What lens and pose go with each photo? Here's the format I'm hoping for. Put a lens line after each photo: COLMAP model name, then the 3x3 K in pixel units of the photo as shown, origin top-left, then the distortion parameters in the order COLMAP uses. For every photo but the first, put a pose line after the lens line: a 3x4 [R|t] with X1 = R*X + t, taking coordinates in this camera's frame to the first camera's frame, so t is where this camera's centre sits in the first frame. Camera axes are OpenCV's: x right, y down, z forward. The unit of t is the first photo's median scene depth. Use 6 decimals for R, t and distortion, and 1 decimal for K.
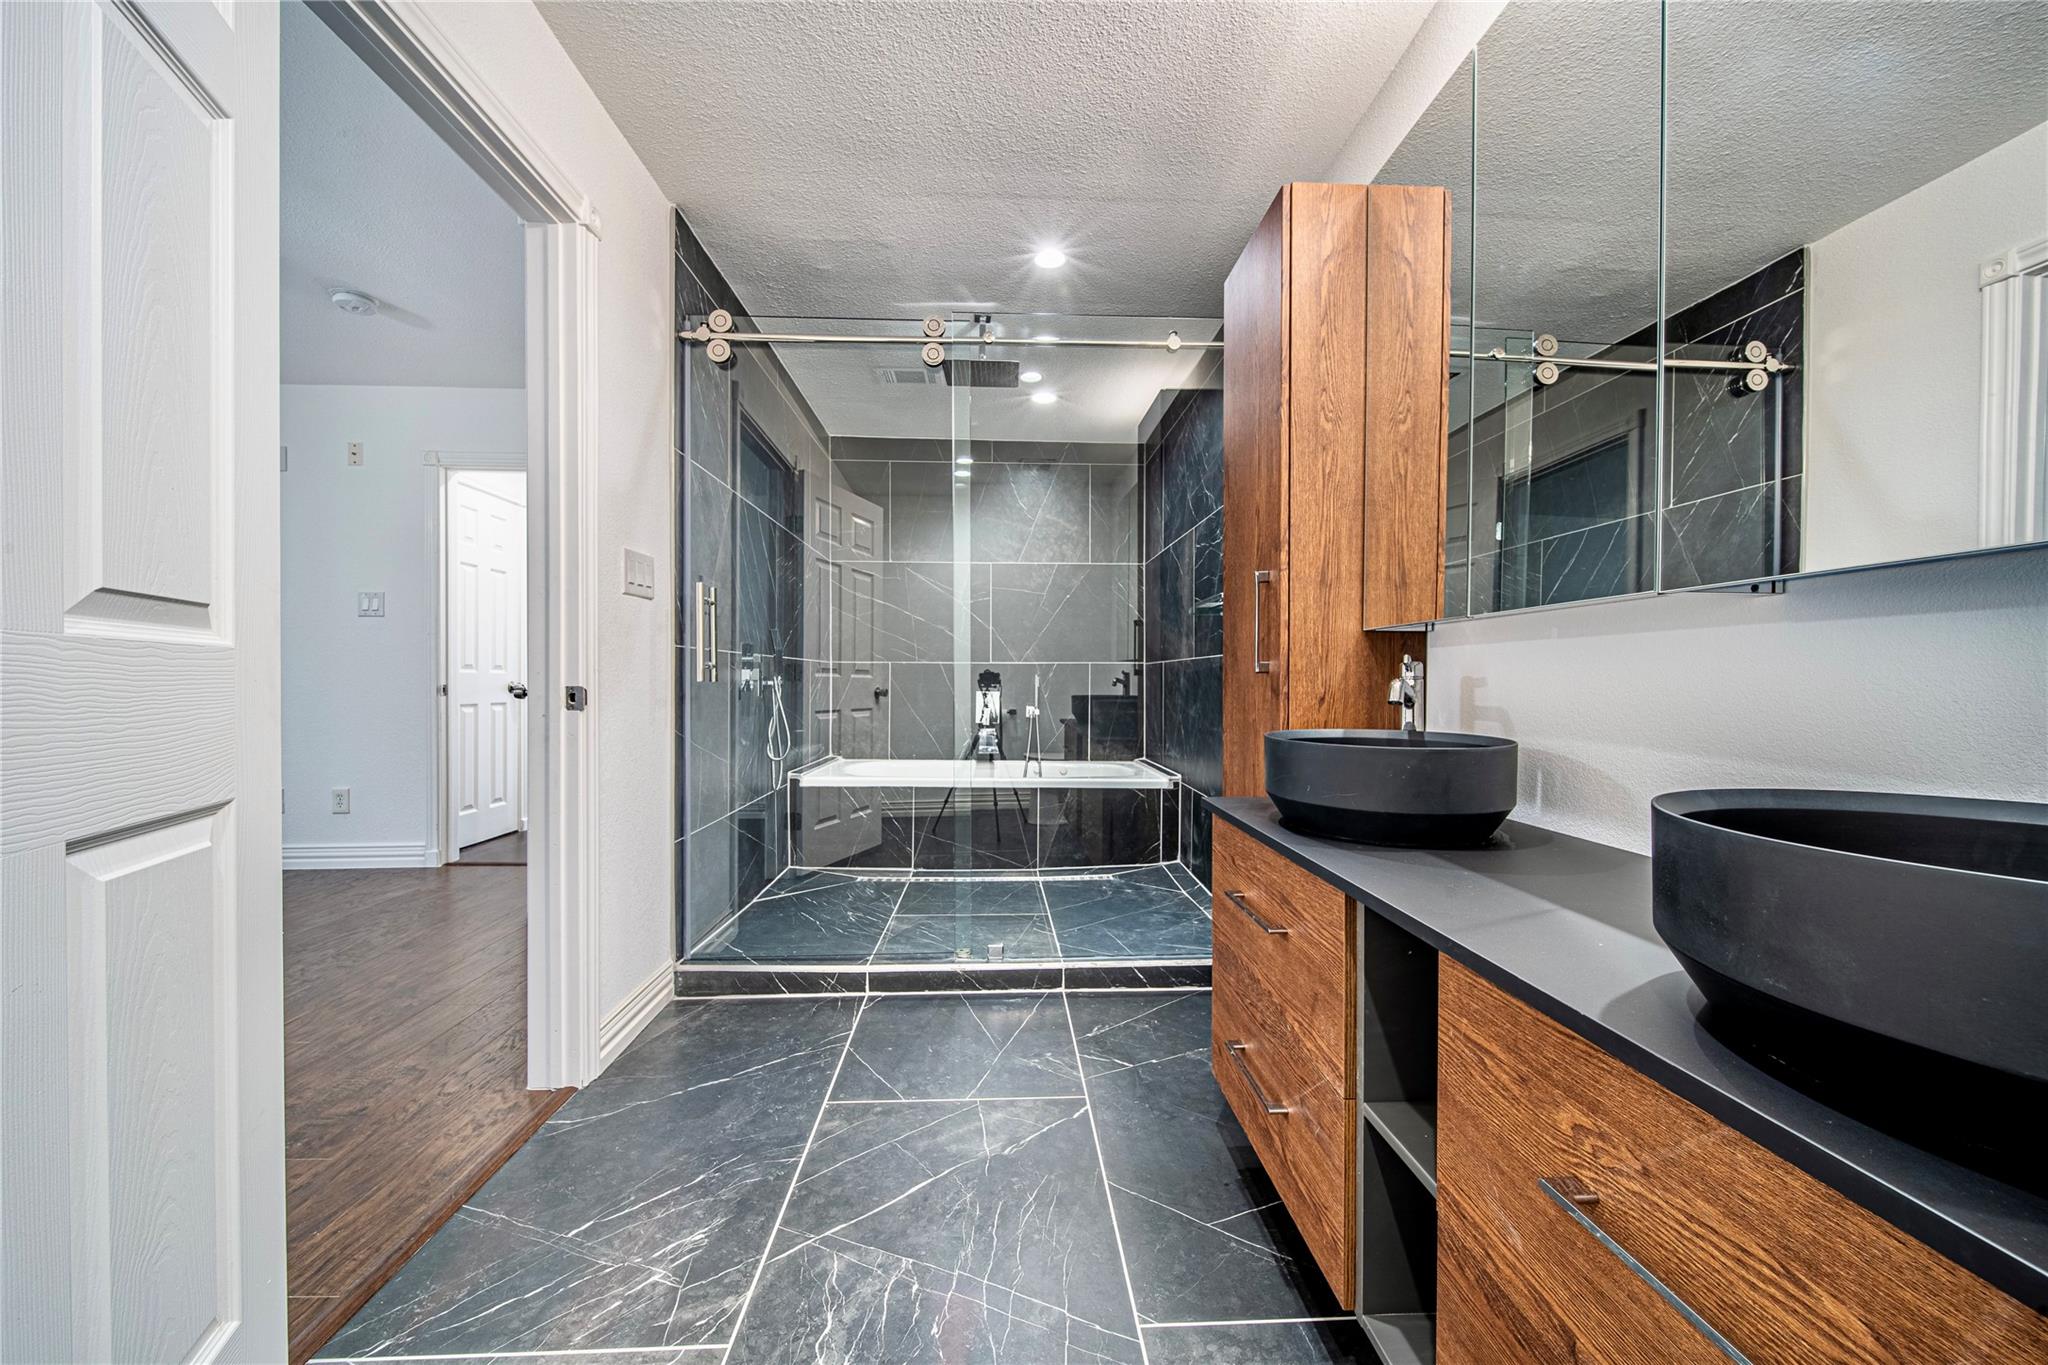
lens RADIAL K [[747.0, 0, 1024.0], [0, 747.0, 682.5], [0, 0, 1]] dist [0.000332, 0.000020]
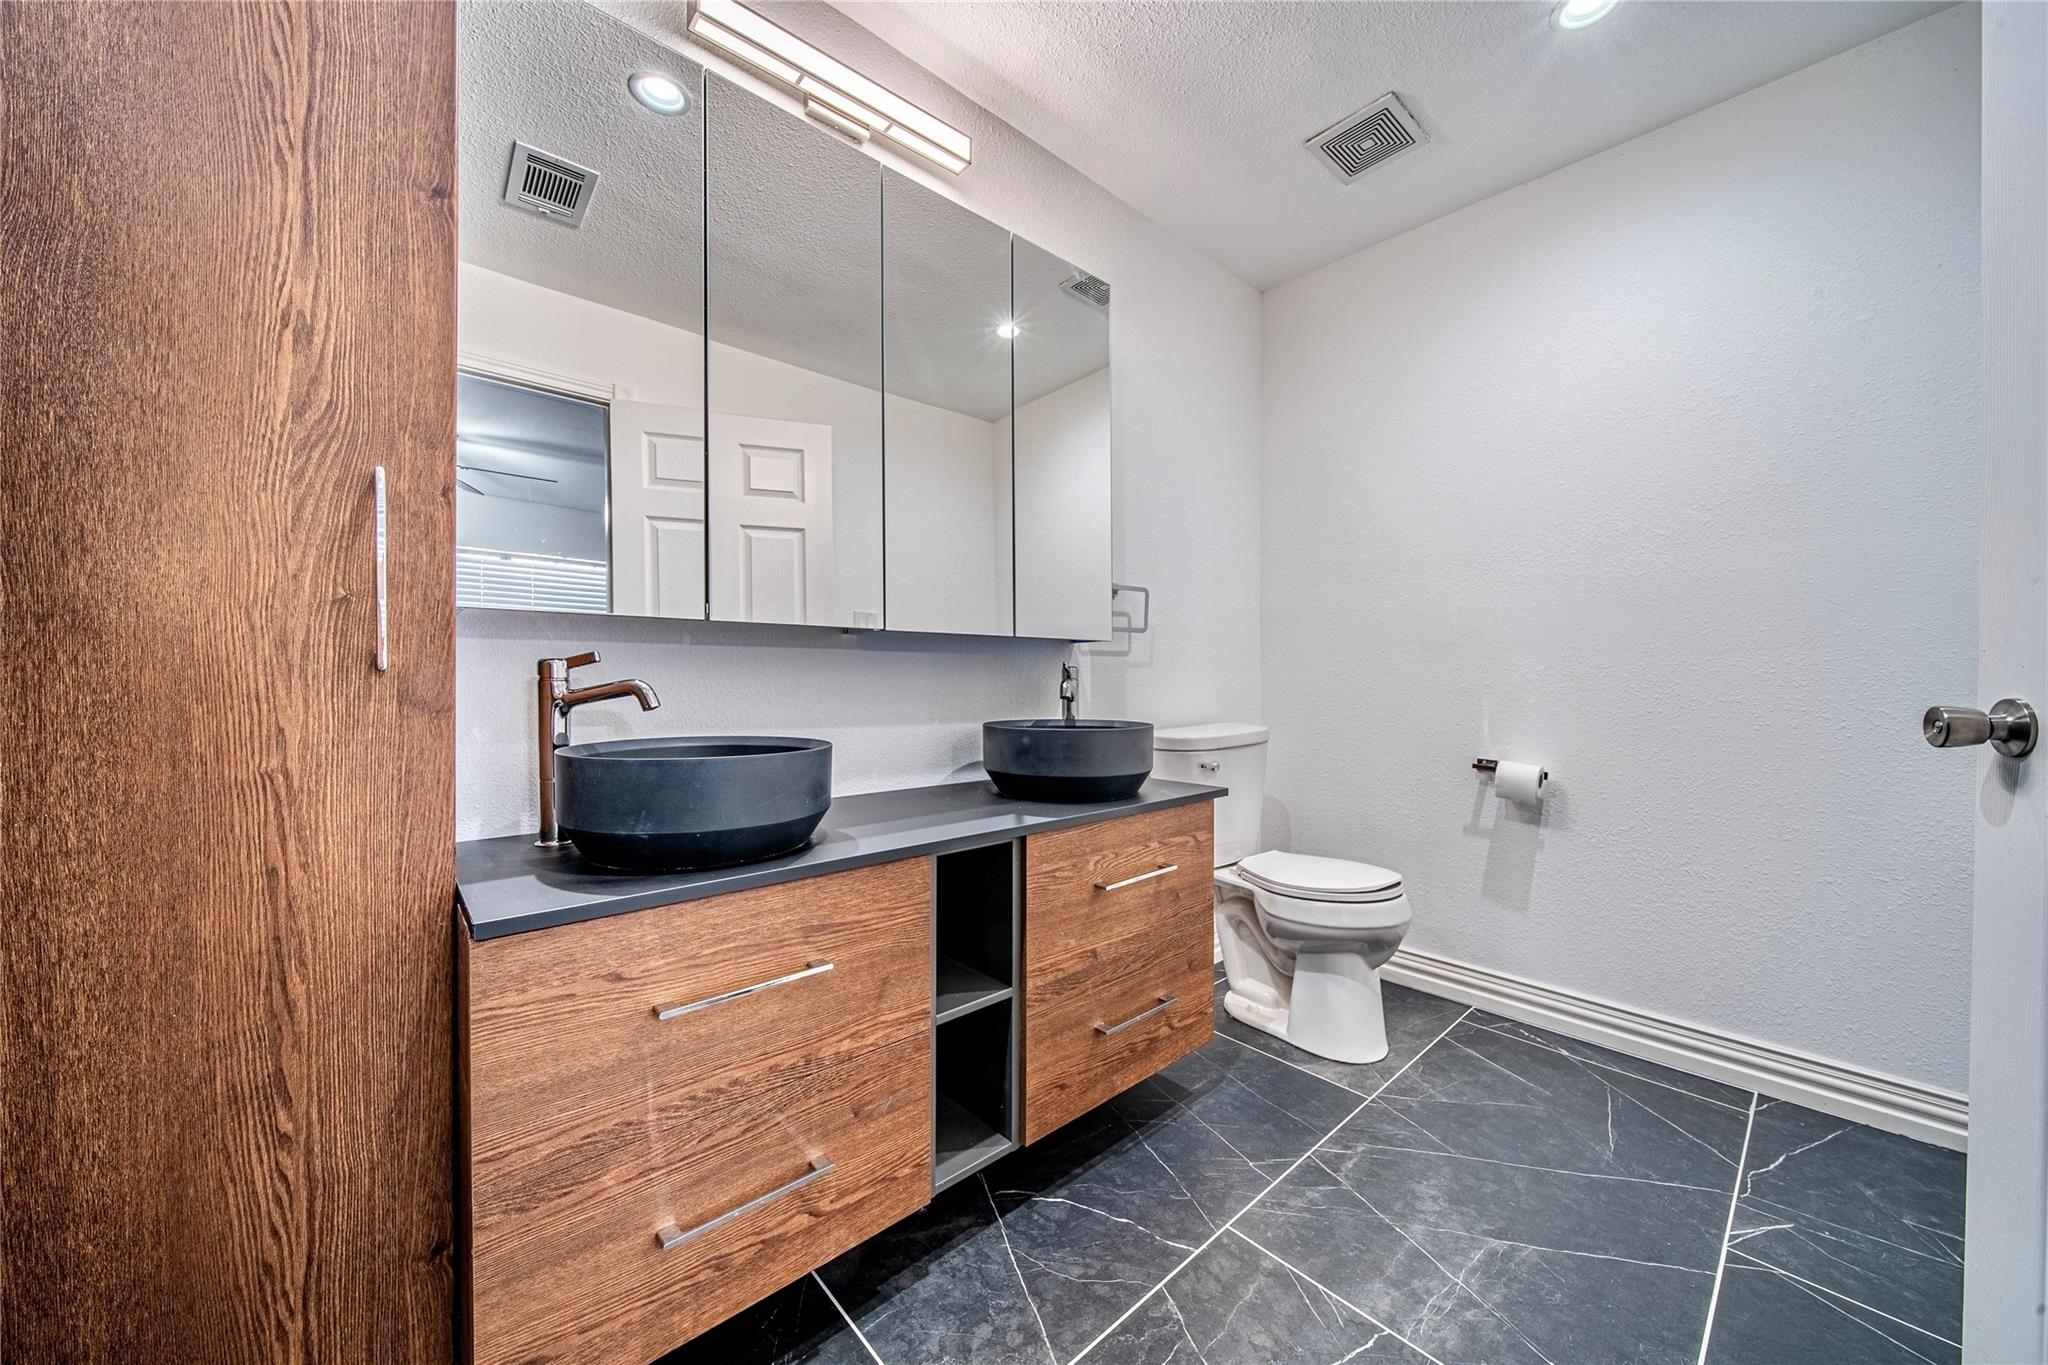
lens RADIAL K [[747.0, 0, 1024.0], [0, 747.0, 682.5], [0, 0, 1]] dist [0.000332, 0.000020]
pose [[-0.638087, -0.017773, 0.769759, -0.530786], [-0.001090, 0.999753, 0.022180, -0.021885], [-0.769963, 0.013314, -0.637949, 1.506838]]
